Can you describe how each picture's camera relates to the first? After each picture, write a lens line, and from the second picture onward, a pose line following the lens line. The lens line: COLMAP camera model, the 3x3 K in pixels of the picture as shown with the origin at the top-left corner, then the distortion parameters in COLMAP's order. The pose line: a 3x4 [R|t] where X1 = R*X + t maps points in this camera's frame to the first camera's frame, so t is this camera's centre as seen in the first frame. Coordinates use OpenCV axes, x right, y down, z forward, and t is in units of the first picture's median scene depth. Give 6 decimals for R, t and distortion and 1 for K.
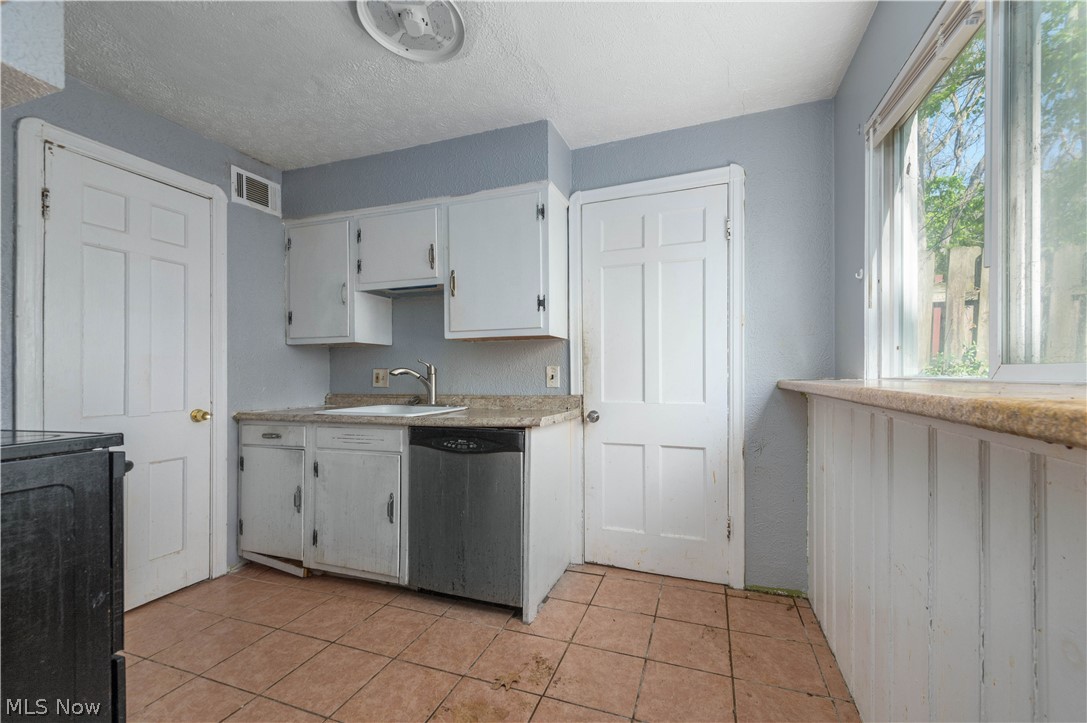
lens RADIAL K [[432.0, 0, 556.3], [0, 432.0, 374.6], [0, 0, 1]] dist [0.013300, -0.001380]
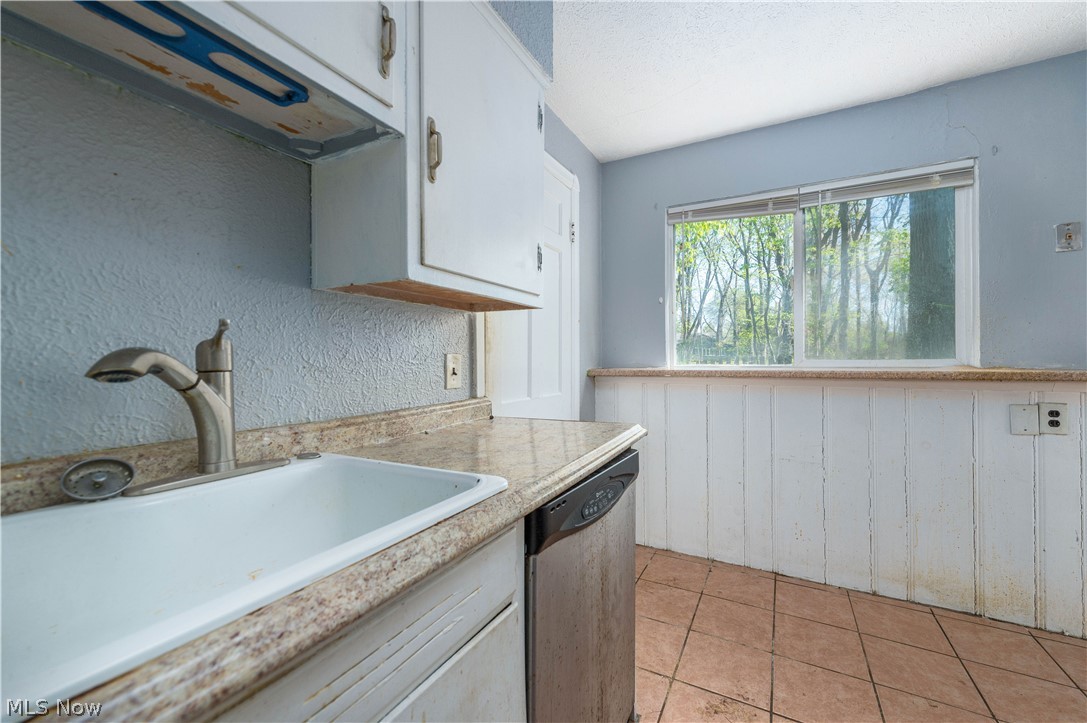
lens RADIAL K [[432.0, 0, 552.0], [0, 432.0, 363.4], [0, 0, 1]] dist [0.013300, -0.001380]
pose [[0.142014, -0.004039, 0.989856, -0.597546], [0.001498, 0.999991, 0.003866, -0.007724], [-0.989864, 0.000934, 0.142019, 0.779450]]
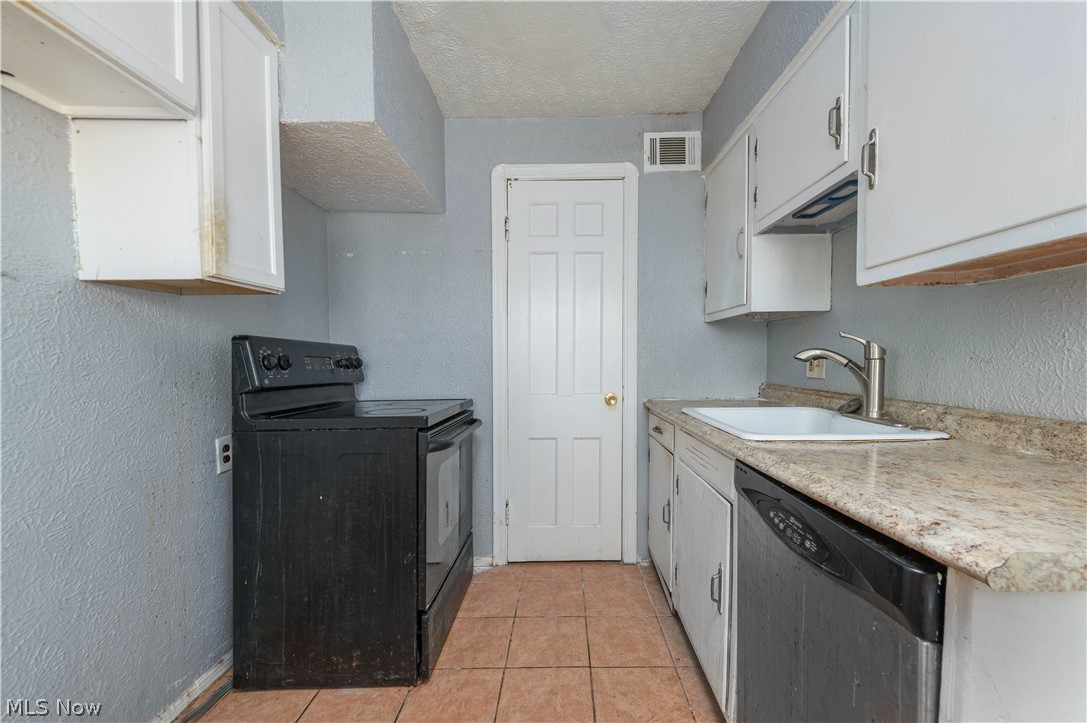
lens RADIAL K [[432.0, 0, 562.8], [0, 432.0, 369.7], [0, 0, 1]] dist [0.013300, -0.001380]
pose [[0.342624, 0.030502, -0.938977, 0.079155], [0.008595, 0.999329, 0.035599, -0.010812], [0.939433, -0.020268, 0.342132, 0.506644]]
